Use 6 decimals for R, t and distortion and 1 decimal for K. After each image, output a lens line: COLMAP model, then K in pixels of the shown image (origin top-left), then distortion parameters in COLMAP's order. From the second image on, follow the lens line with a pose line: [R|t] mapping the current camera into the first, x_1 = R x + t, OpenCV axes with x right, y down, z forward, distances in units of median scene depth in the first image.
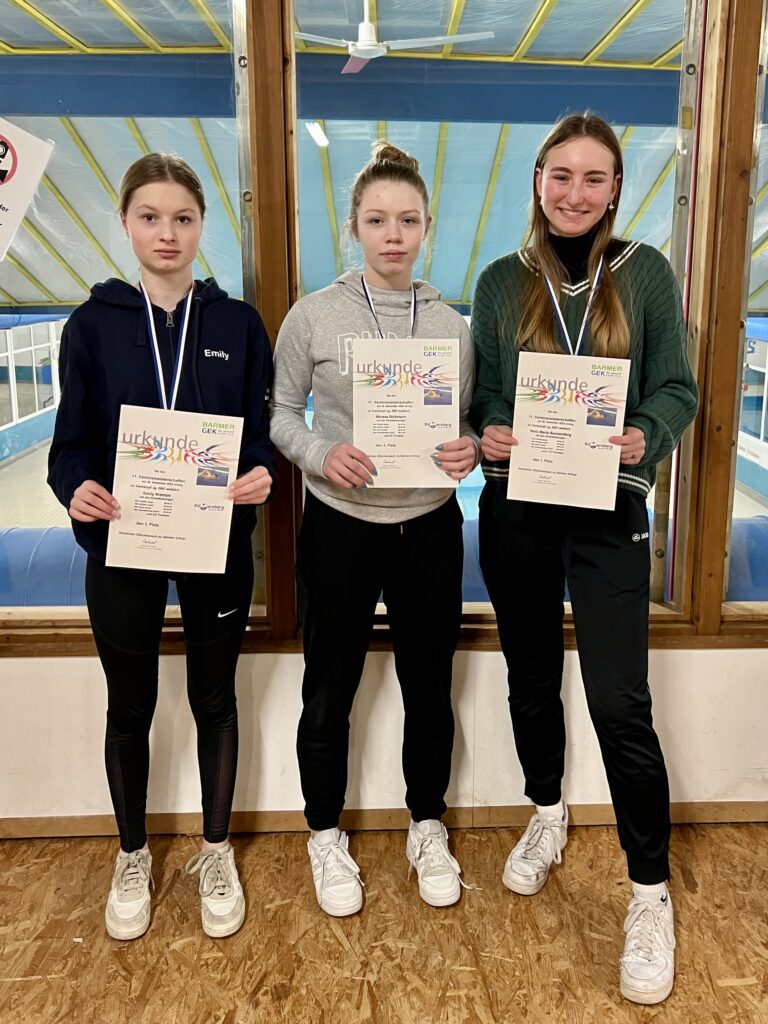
lens RADIAL K [[911.9, 0, 429.0], [0, 911.9, 442.6], [0, 0, 1]] dist [0.005784, 0.000152]
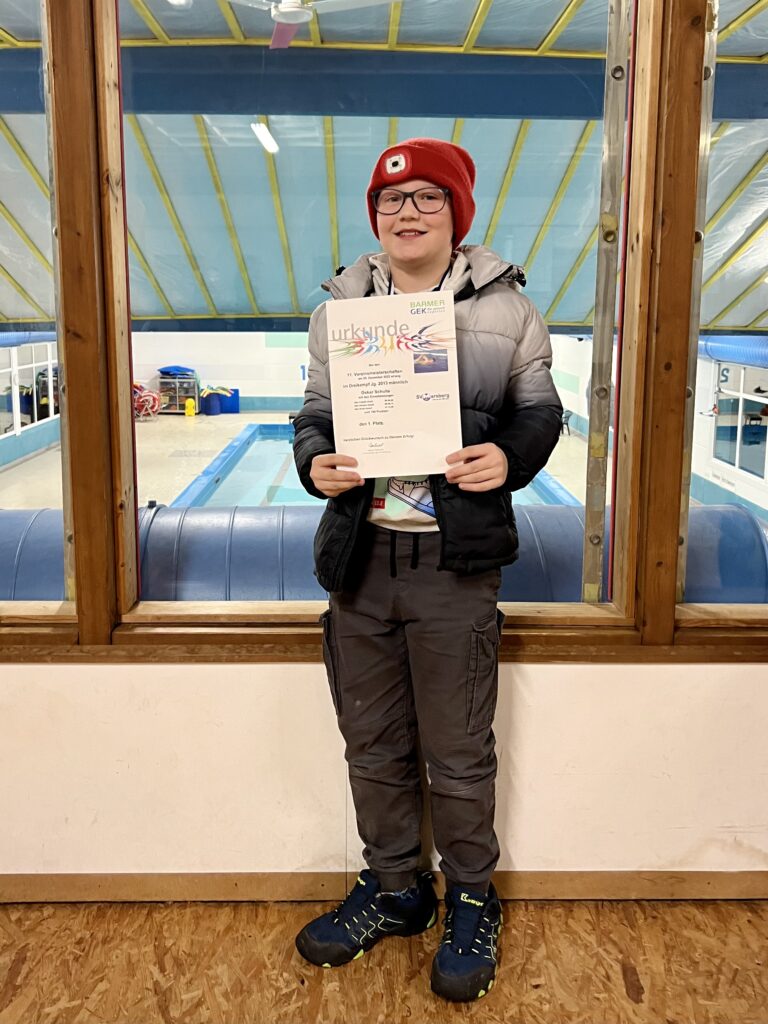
lens RADIAL K [[909.0, 0, 372.8], [0, 909.0, 435.5], [0, 0, 1]] dist [0.027573, -0.041509]
pose [[0.999524, 0.003003, -0.030692, 0.097362], [-0.004390, 0.998967, -0.045228, 0.076310], [0.030524, 0.045341, 0.998505, 0.243880]]
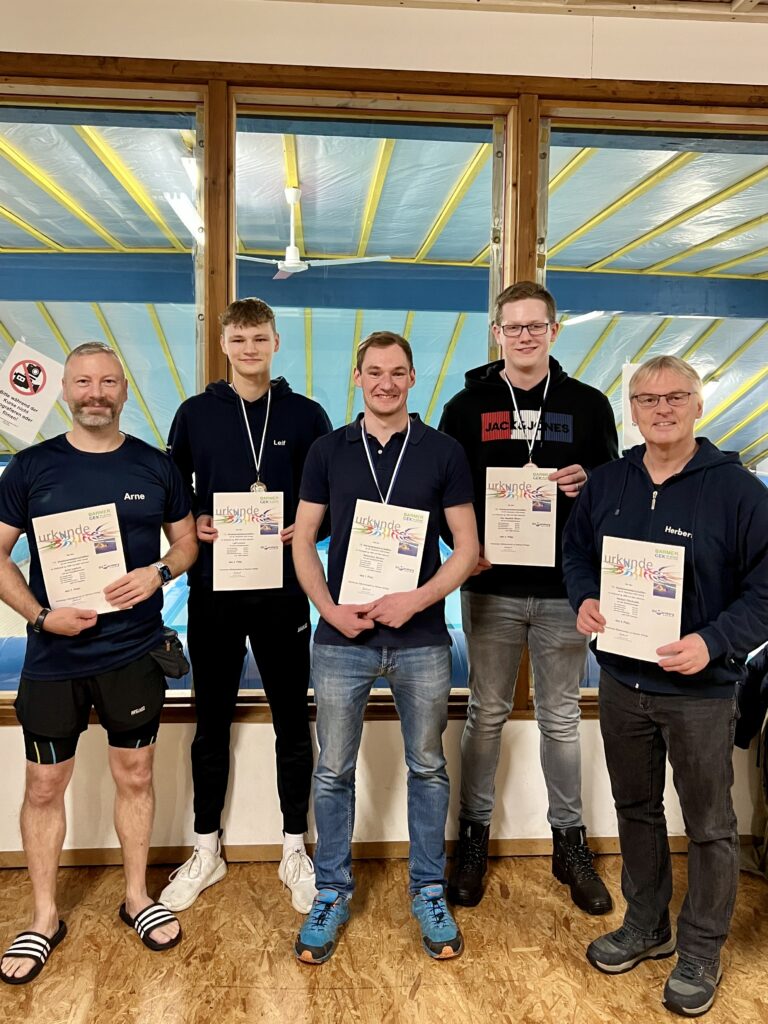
lens RADIAL K [[875.7, 0, 379.5], [0, 875.7, 444.6], [0, 0, 1]] dist [0.040025, -0.046493]
pose [[0.999671, 0.006208, 0.024892, 0.057282], [-0.002269, 0.987874, -0.155238, 0.019285], [-0.025554, 0.155130, 0.987563, -0.407603]]
